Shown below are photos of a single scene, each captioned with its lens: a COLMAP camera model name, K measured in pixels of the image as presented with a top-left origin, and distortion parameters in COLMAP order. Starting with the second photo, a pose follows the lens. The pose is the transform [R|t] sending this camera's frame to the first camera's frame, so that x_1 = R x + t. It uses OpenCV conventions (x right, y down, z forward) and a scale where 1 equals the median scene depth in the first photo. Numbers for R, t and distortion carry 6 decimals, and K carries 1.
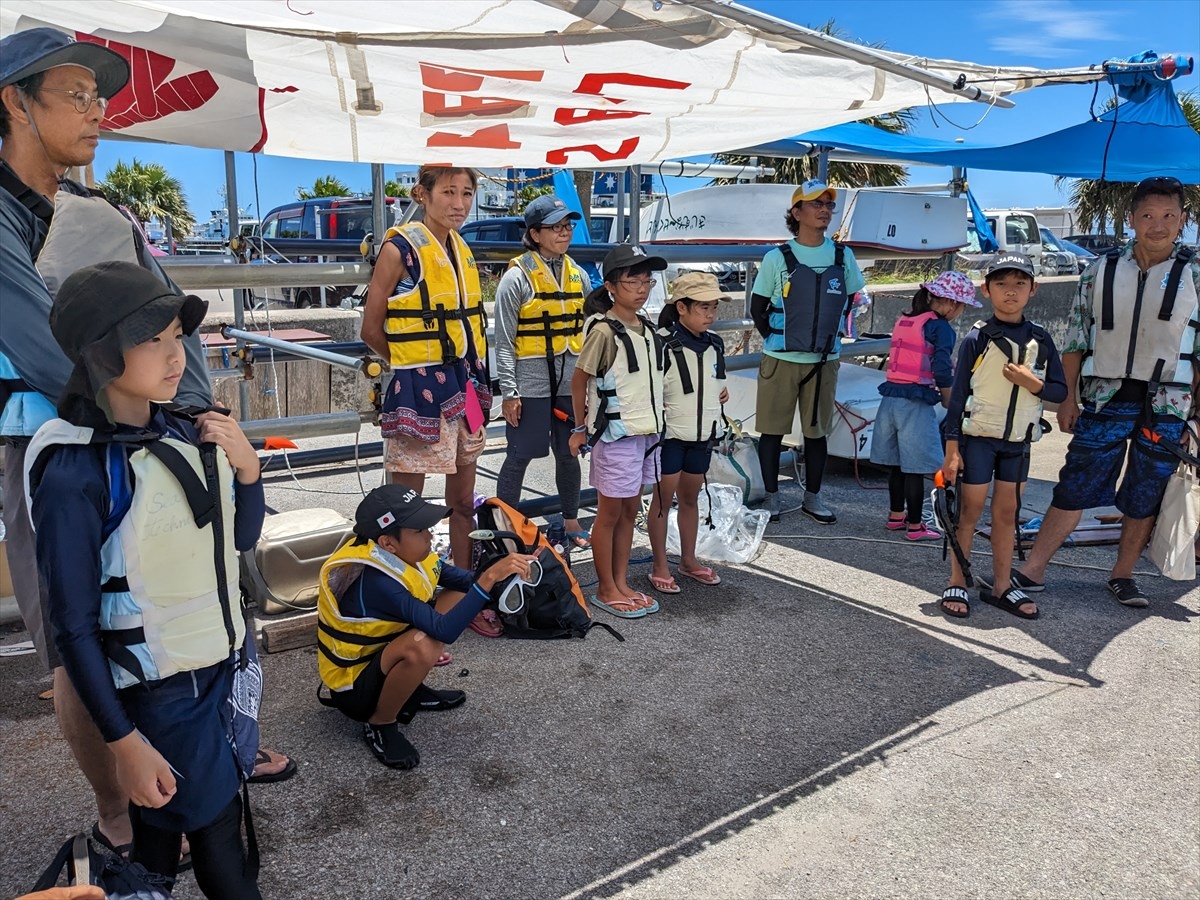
lens RADIAL K [[946.2, 0, 609.8], [0, 946.2, 448.0], [0, 0, 1]] dist [0.001029, -0.010920]
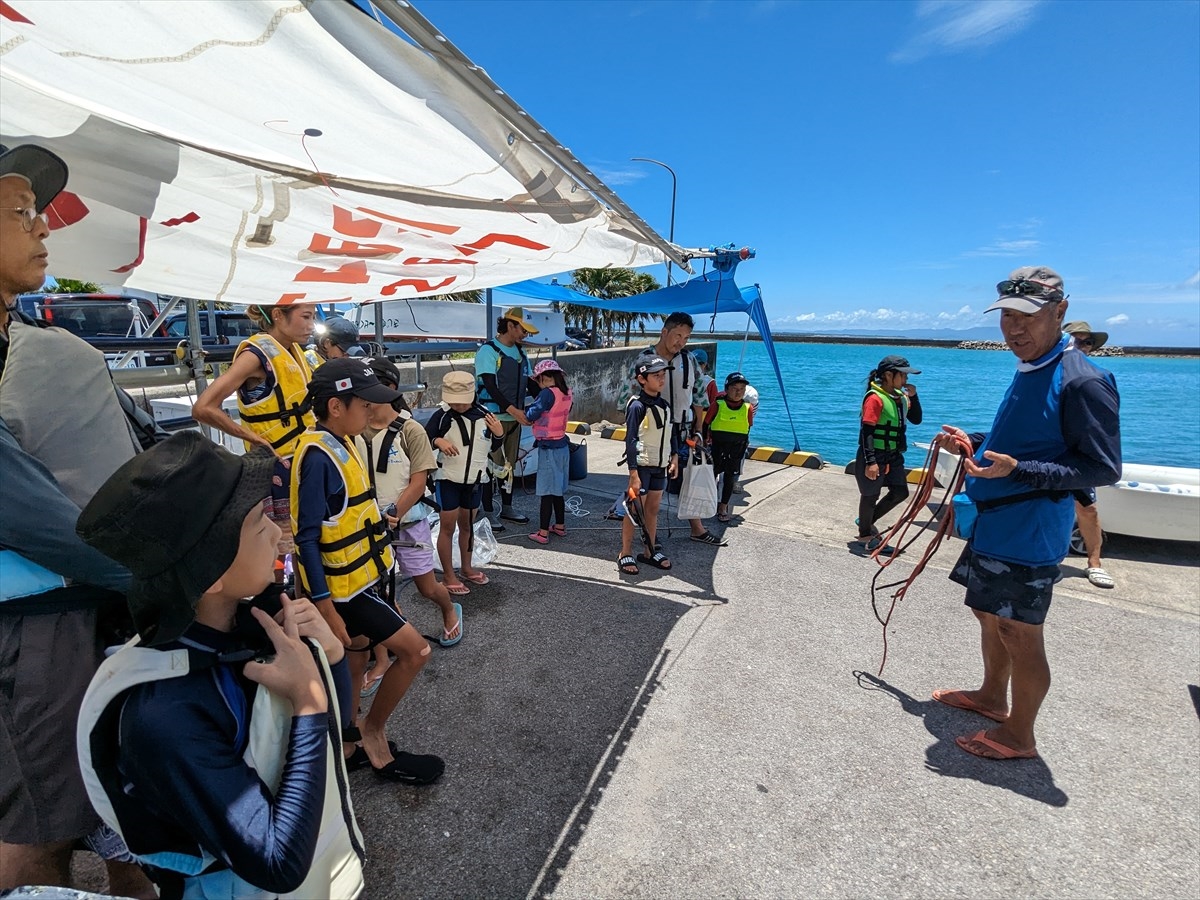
lens RADIAL K [[583.9, 0, 598.2], [0, 583.9, 454.1], [0, 0, 1]] dist [0.004227, -0.000026]
pose [[0.859217, -0.090638, 0.503518, -0.209080], [0.090312, 0.995597, 0.025106, -0.071210], [-0.503577, 0.023902, 0.863620, 0.174162]]
